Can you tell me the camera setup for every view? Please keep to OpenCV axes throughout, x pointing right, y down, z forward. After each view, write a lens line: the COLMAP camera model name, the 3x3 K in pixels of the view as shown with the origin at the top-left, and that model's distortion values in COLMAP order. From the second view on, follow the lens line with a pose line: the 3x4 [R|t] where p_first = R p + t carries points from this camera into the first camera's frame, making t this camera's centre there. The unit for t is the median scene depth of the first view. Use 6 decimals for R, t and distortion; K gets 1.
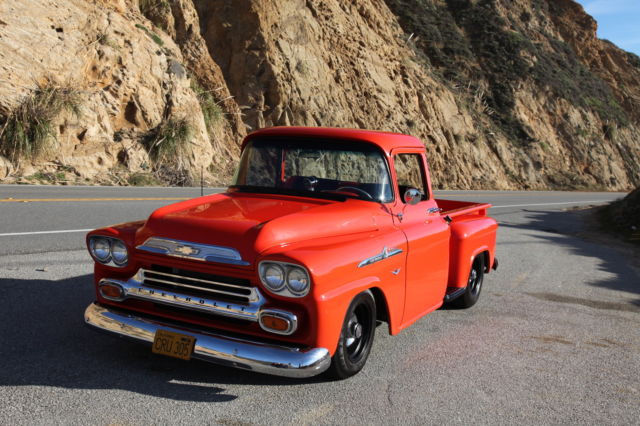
lens RADIAL K [[708.6, 0, 320.5], [0, 708.6, 213.3], [0, 0, 1]] dist [0.004737, 0.277342]
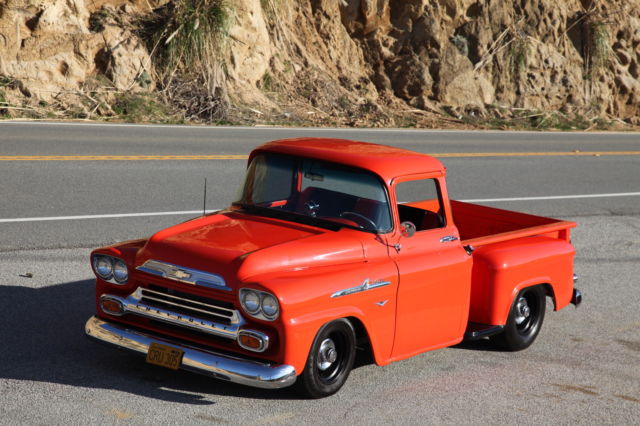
lens RADIAL K [[1747.8, 0, 320.6], [0, 1747.8, 213.3], [0, 0, 1]] dist [0.710908, -0.135357]
pose [[0.989312, 0.052707, -0.135957, 0.338747], [-0.046160, 0.997638, 0.050870, -0.163557], [0.138317, -0.044050, 0.989408, -1.440642]]
